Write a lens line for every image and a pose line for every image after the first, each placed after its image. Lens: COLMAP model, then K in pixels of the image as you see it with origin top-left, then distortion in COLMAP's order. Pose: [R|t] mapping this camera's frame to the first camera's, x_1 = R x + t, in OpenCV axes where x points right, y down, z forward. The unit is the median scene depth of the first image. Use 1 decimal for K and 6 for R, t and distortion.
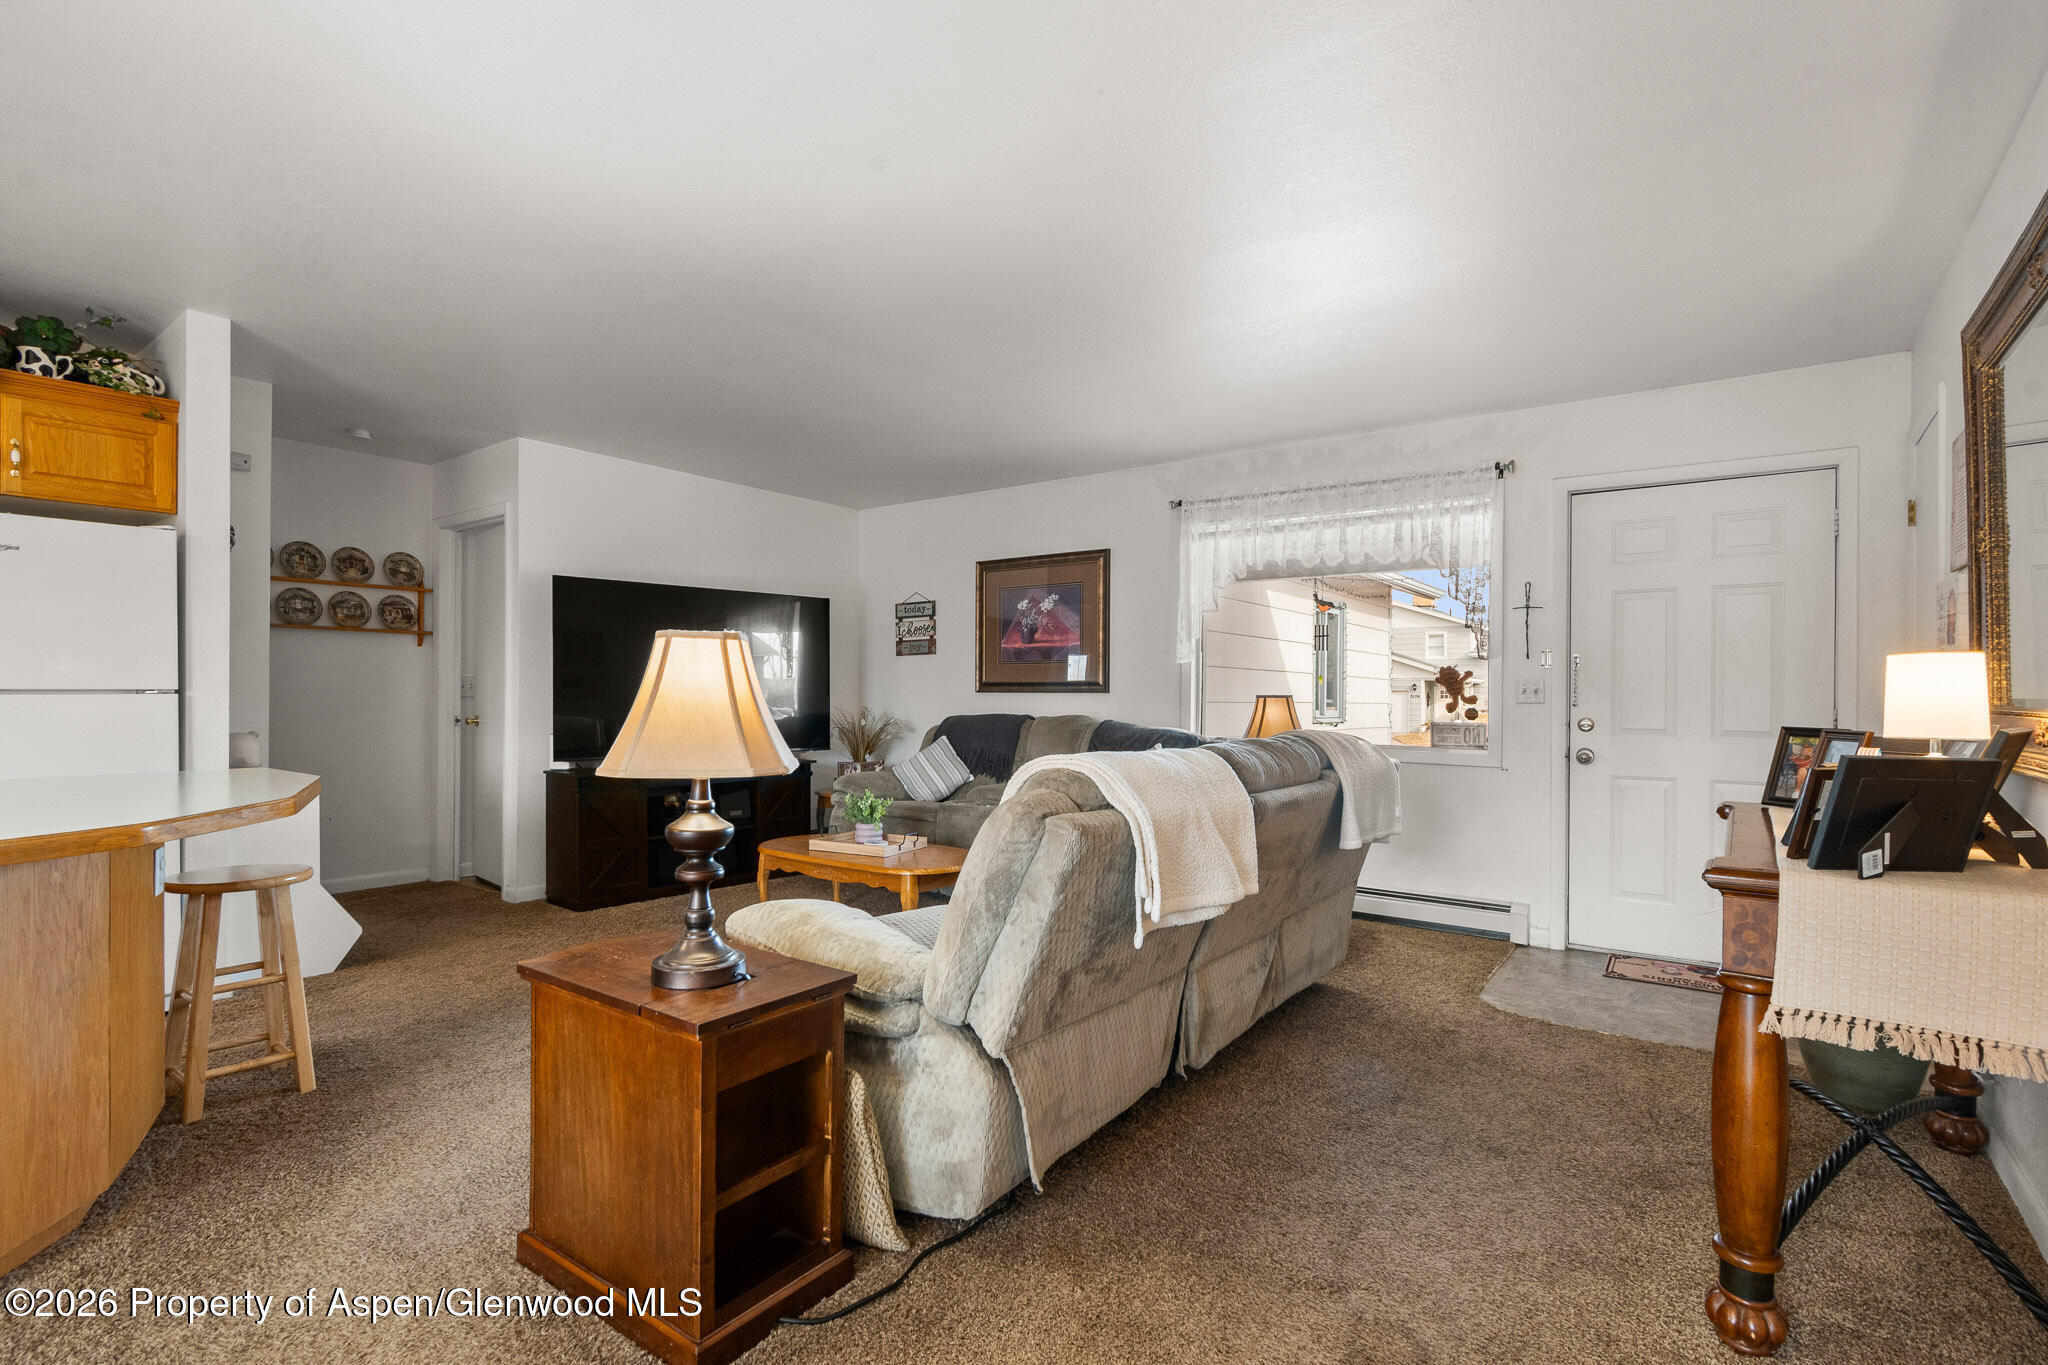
lens RADIAL K [[969.3, 0, 1024.0], [0, 969.3, 682.5], [0, 0, 1]] dist [-0.000686, -0.000290]
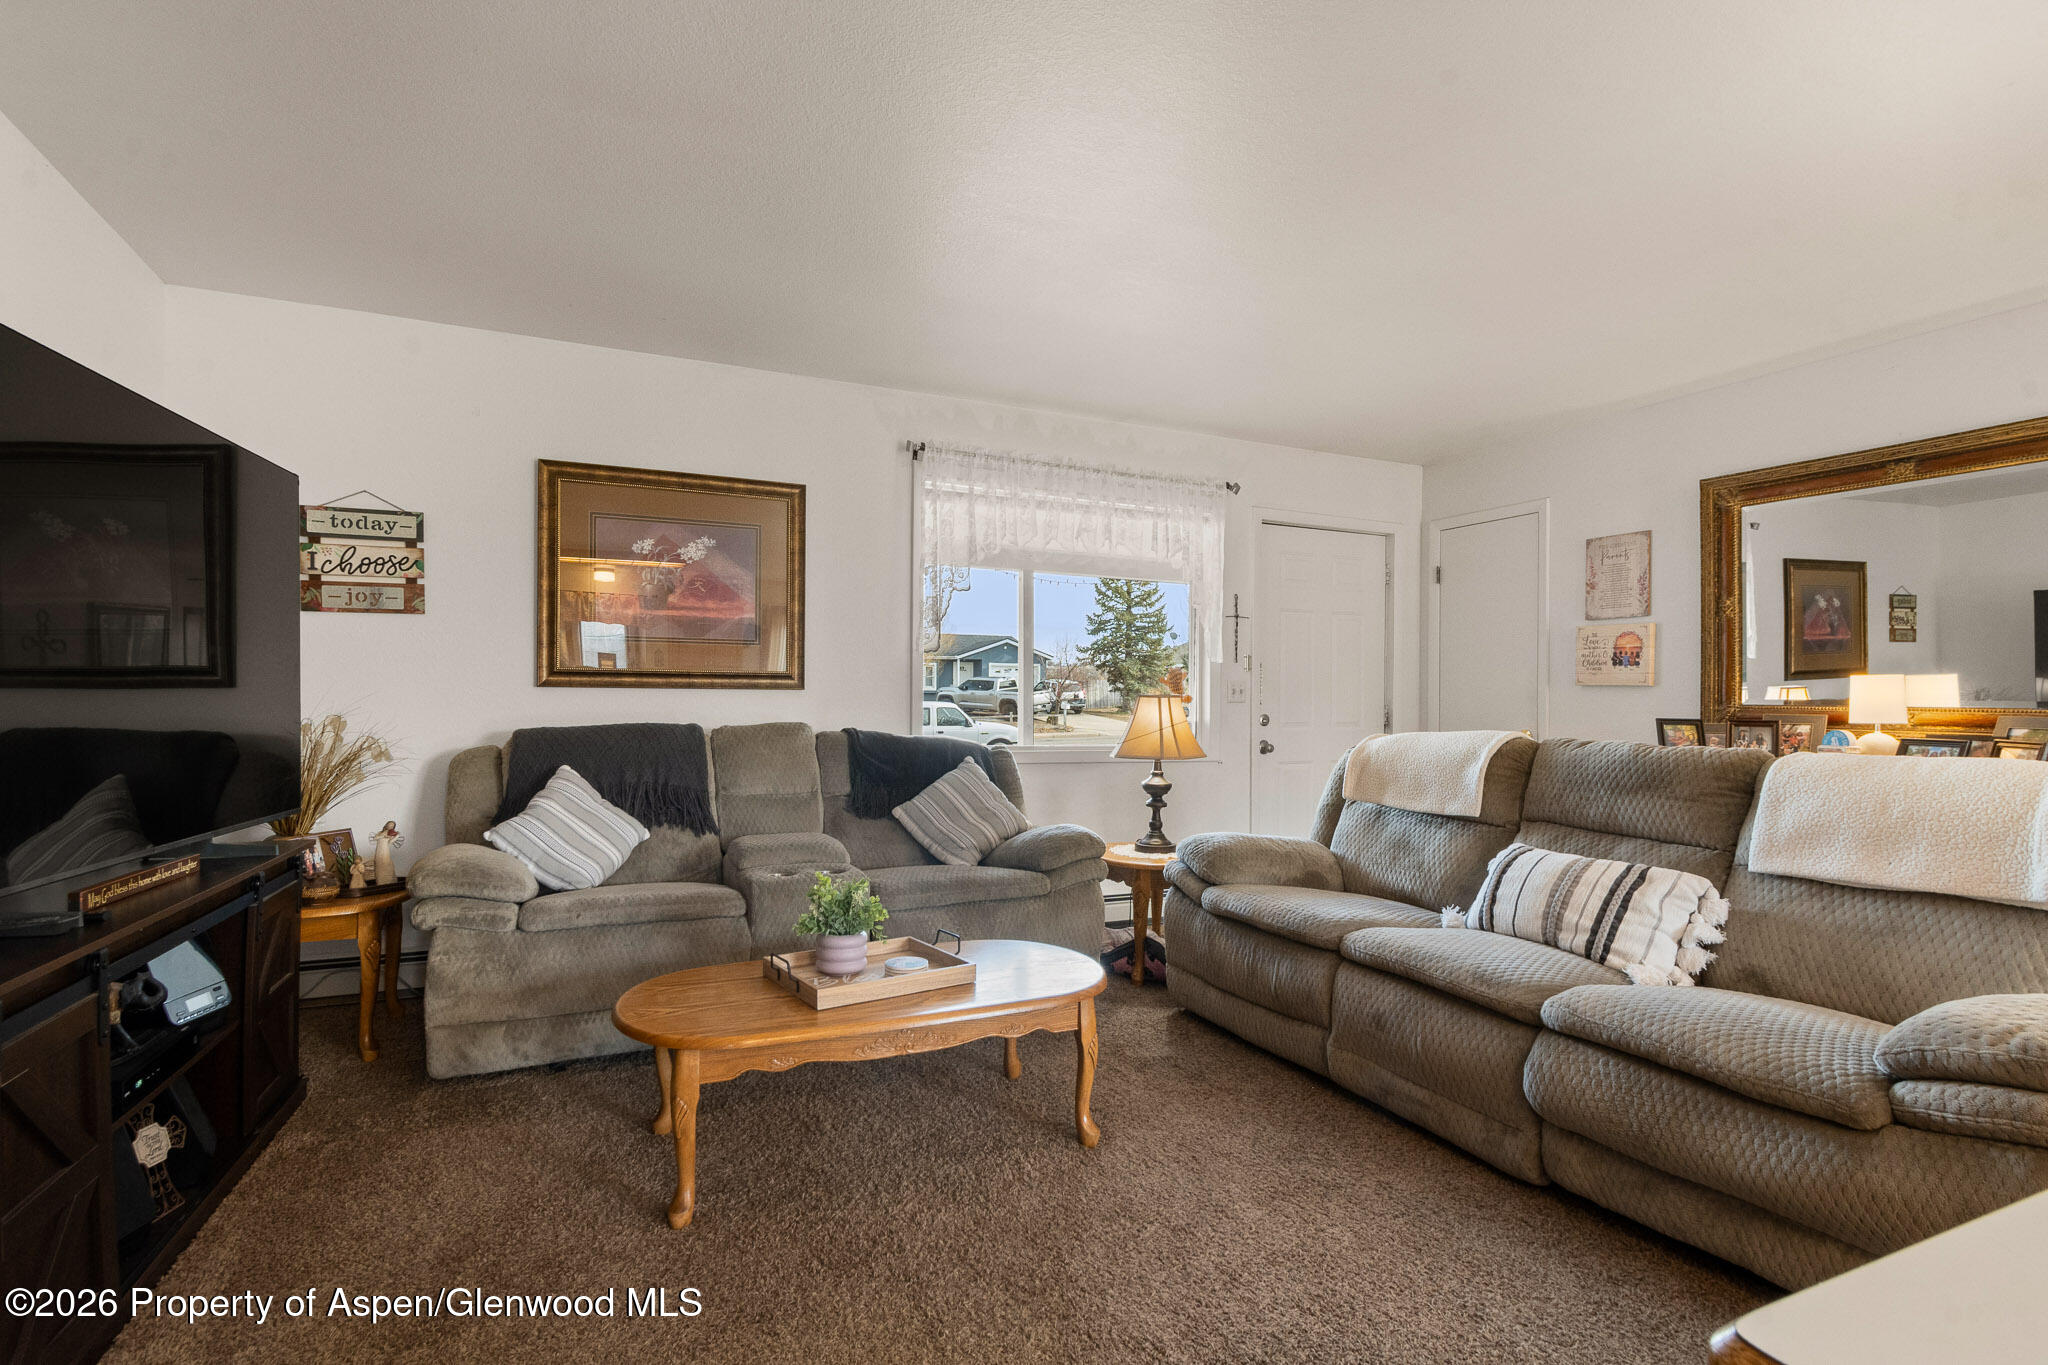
lens RADIAL K [[951.4, 0, 1024.0], [0, 951.4, 682.5], [0, 0, 1]] dist [-0.000038, -0.000010]
pose [[0.497520, 0.017943, 0.867267, -0.434843], [-0.012338, 0.999831, -0.013608, 0.013065], [-0.867365, -0.003930, 0.497657, 0.520364]]
